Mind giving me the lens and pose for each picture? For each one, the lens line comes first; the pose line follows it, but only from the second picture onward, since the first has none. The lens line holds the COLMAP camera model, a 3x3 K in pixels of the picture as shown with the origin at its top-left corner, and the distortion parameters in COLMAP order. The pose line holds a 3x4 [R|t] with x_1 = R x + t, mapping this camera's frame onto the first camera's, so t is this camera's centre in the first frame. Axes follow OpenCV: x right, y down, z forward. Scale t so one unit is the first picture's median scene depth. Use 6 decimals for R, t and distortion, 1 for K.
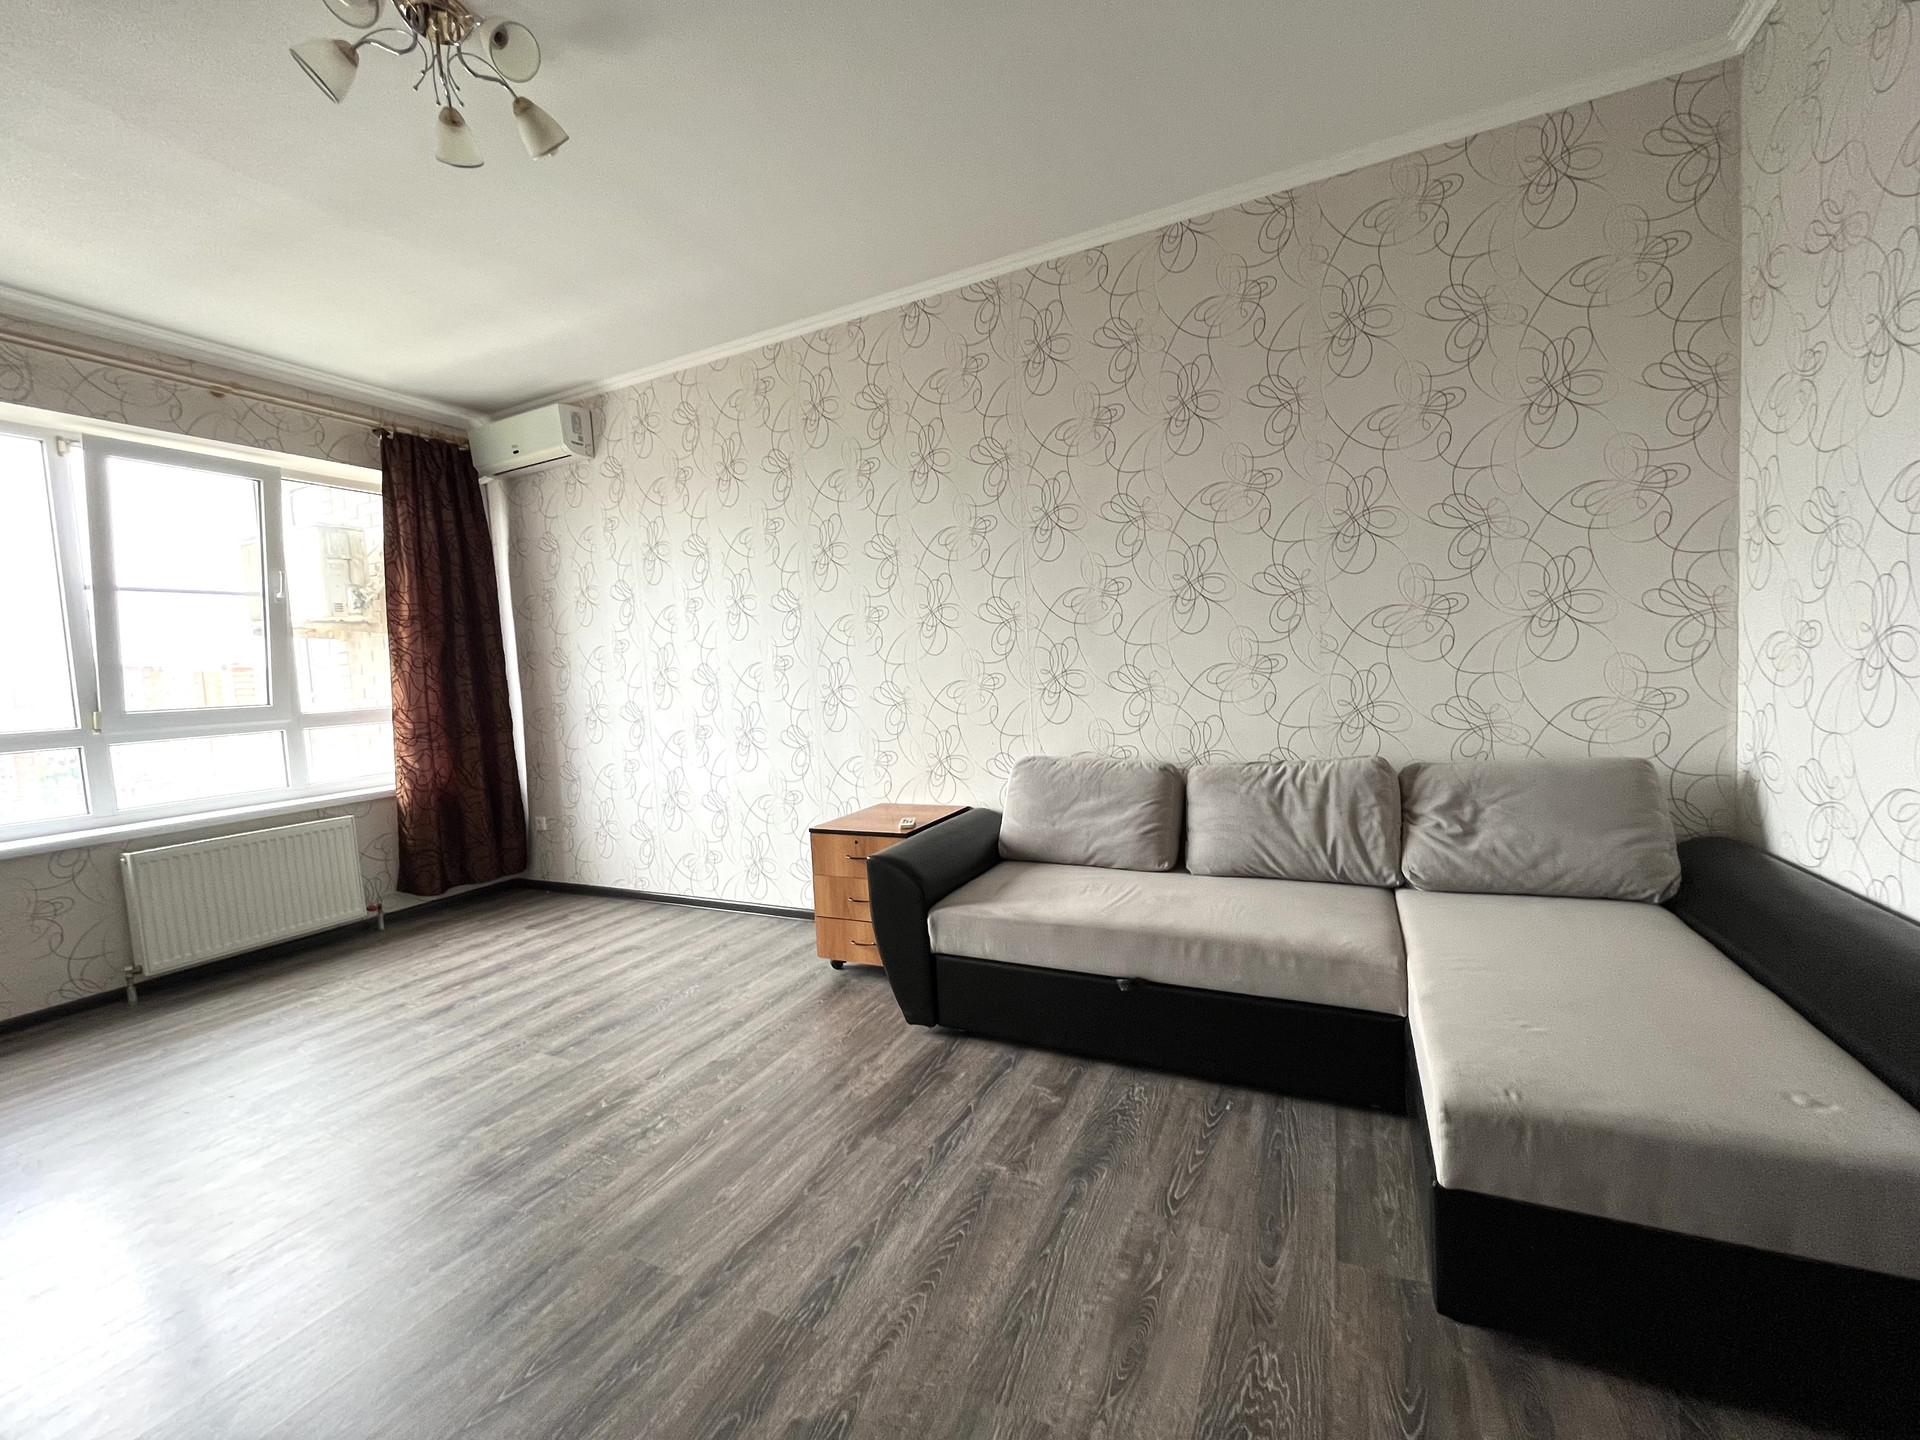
lens RADIAL K [[776.8, 0, 958.2], [0, 776.8, 720.4], [0, 0, 1]] dist [-0.003924, 0.000409]
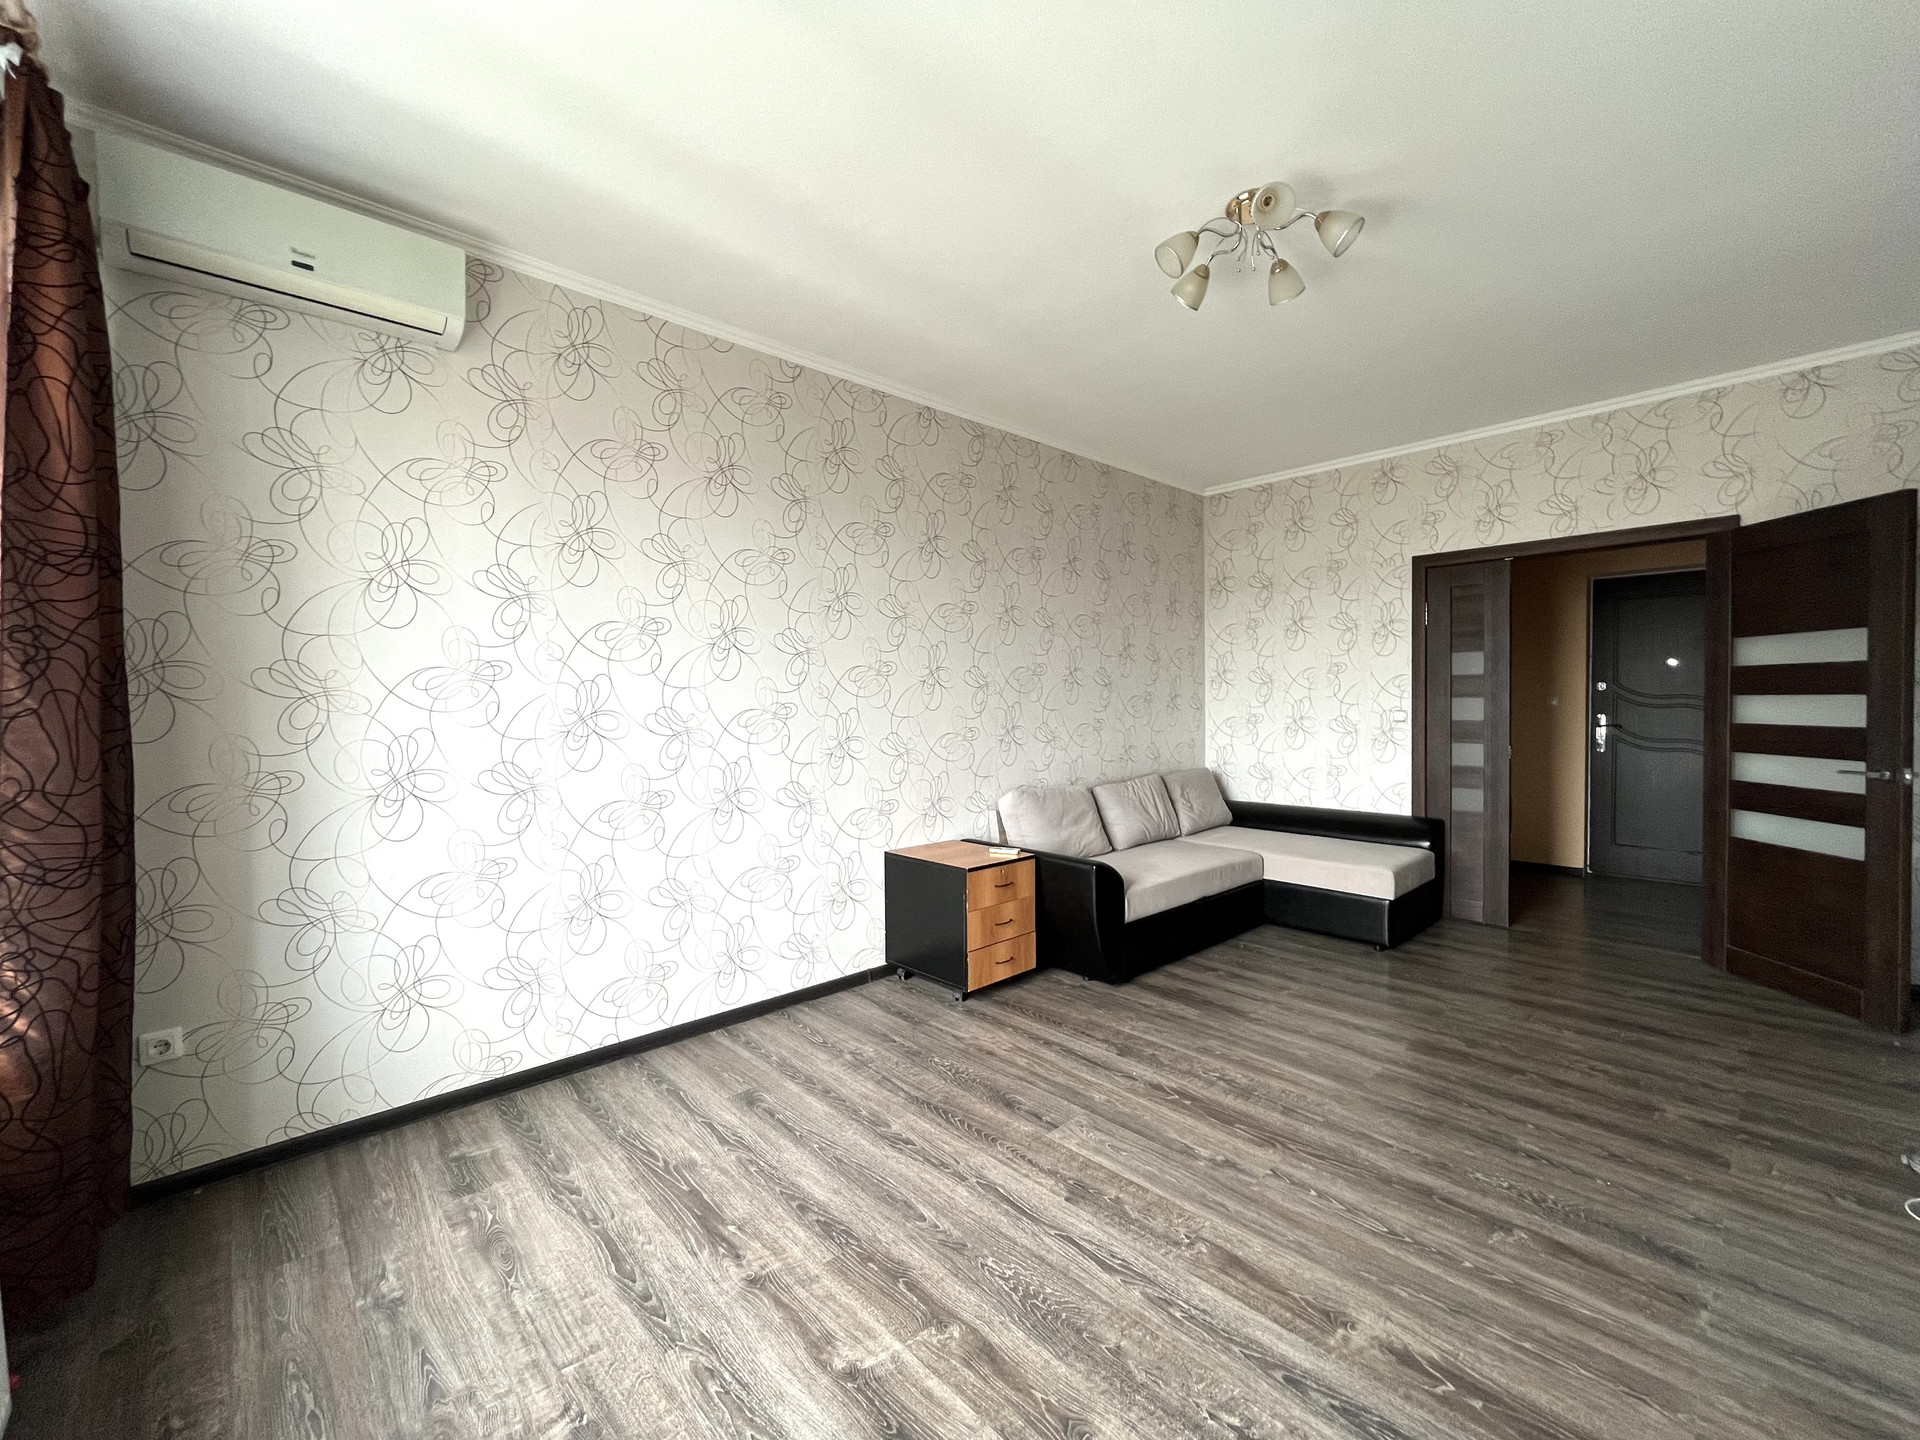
lens RADIAL K [[776.8, 0, 956.6], [0, 776.8, 721.0], [0, 0, 1]] dist [-0.003924, 0.000409]
pose [[0.363896, 0.028406, 0.931006, -1.166530], [0.052086, 0.997350, -0.050789, -0.009386], [-0.929982, 0.066974, 0.361453, 0.600829]]
